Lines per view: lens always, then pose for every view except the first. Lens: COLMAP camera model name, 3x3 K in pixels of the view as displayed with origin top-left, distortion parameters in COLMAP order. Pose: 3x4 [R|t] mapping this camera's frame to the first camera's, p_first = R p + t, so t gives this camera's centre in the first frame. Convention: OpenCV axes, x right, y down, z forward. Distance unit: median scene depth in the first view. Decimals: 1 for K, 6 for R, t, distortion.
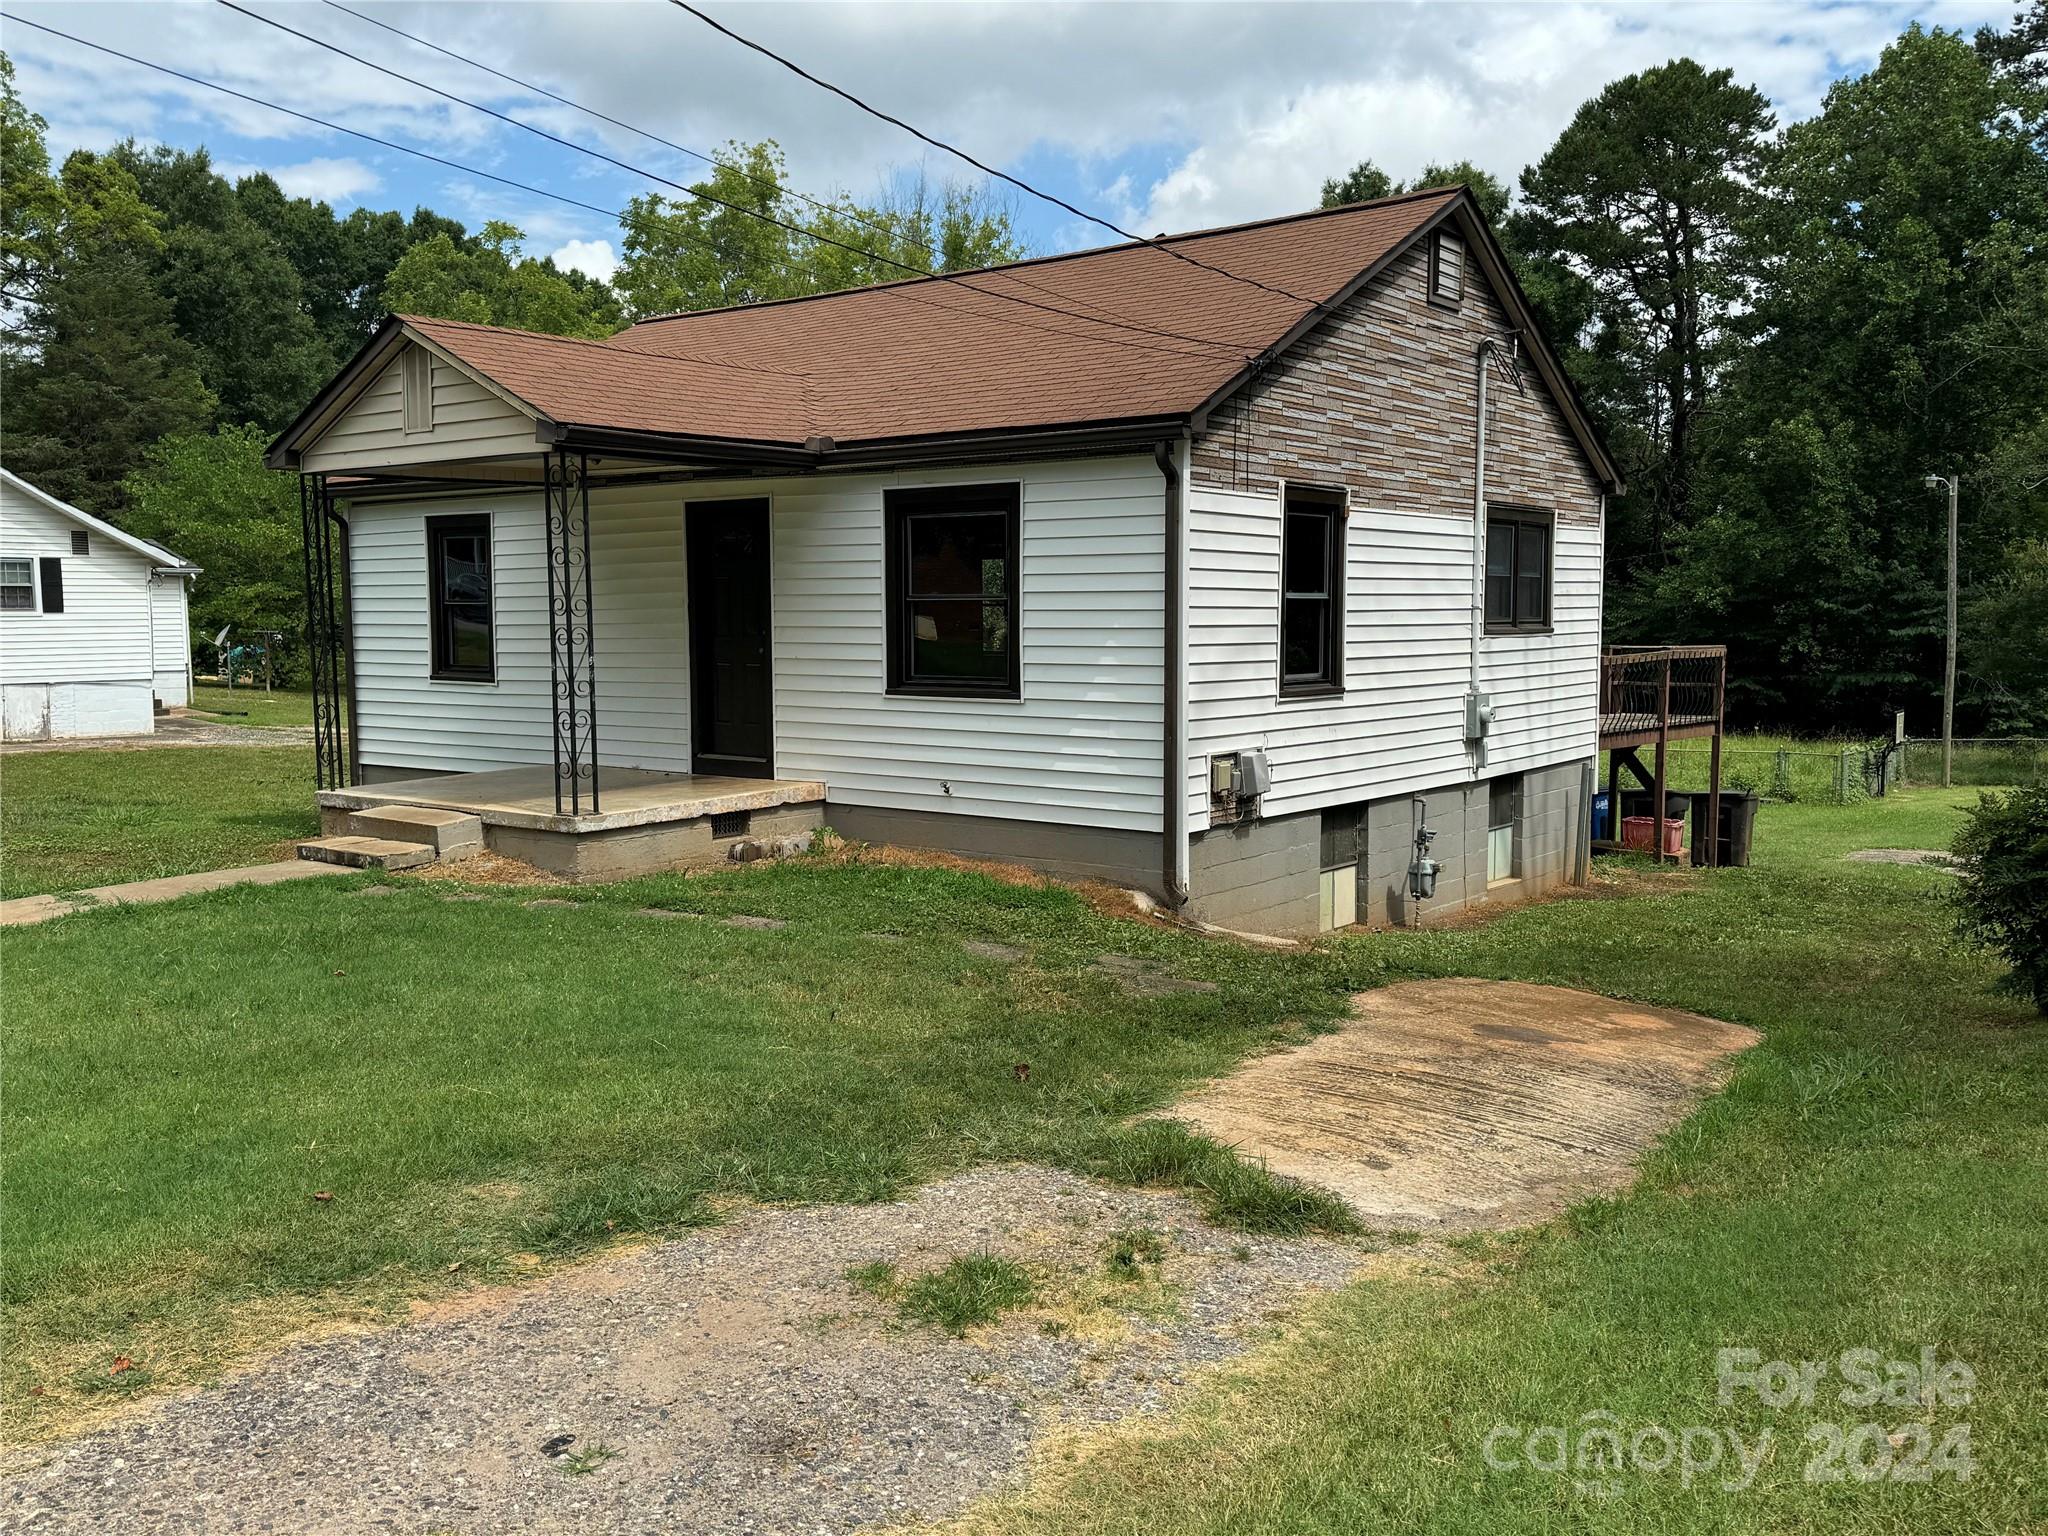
lens RADIAL K [[1740.0, 0, 1022.8], [0, 1740.0, 758.2], [0, 0, 1]] dist [0.087527, -0.123231]
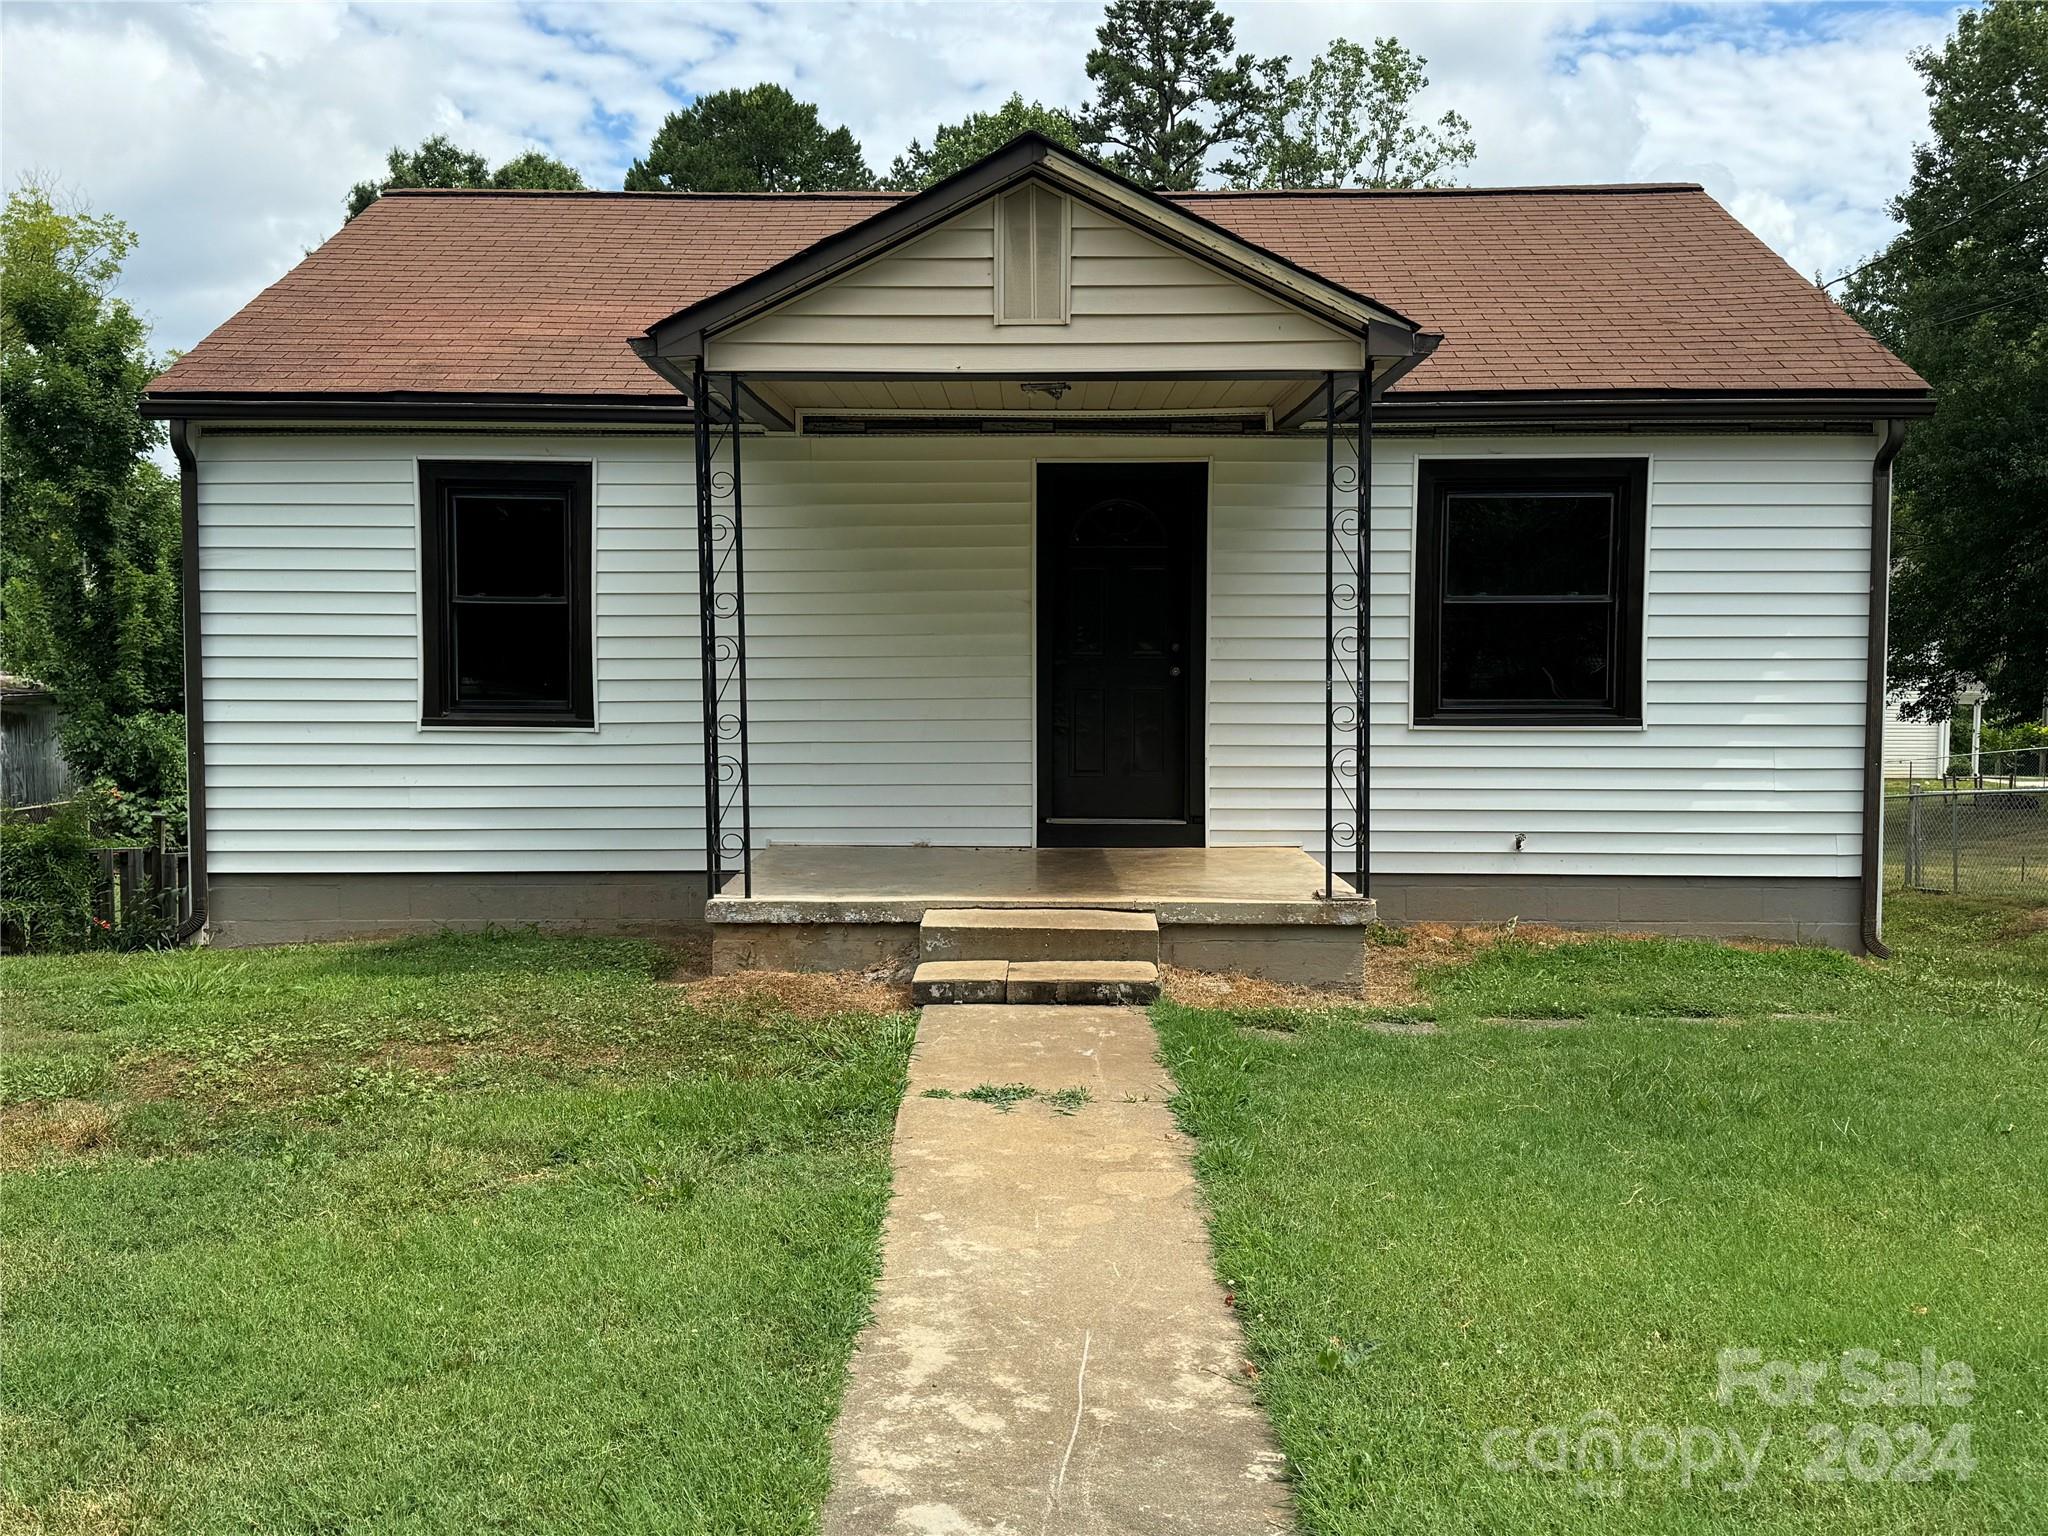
lens RADIAL K [[1972.2, 0, 1040.2], [0, 1972.2, 752.6], [0, 0, 1]] dist [0.047546, 0.000000]
pose [[0.801312, -0.017915, 0.597978, -0.638010], [0.045822, 0.998453, -0.031489, -0.004239], [-0.596489, 0.052633, 0.800894, 0.350444]]
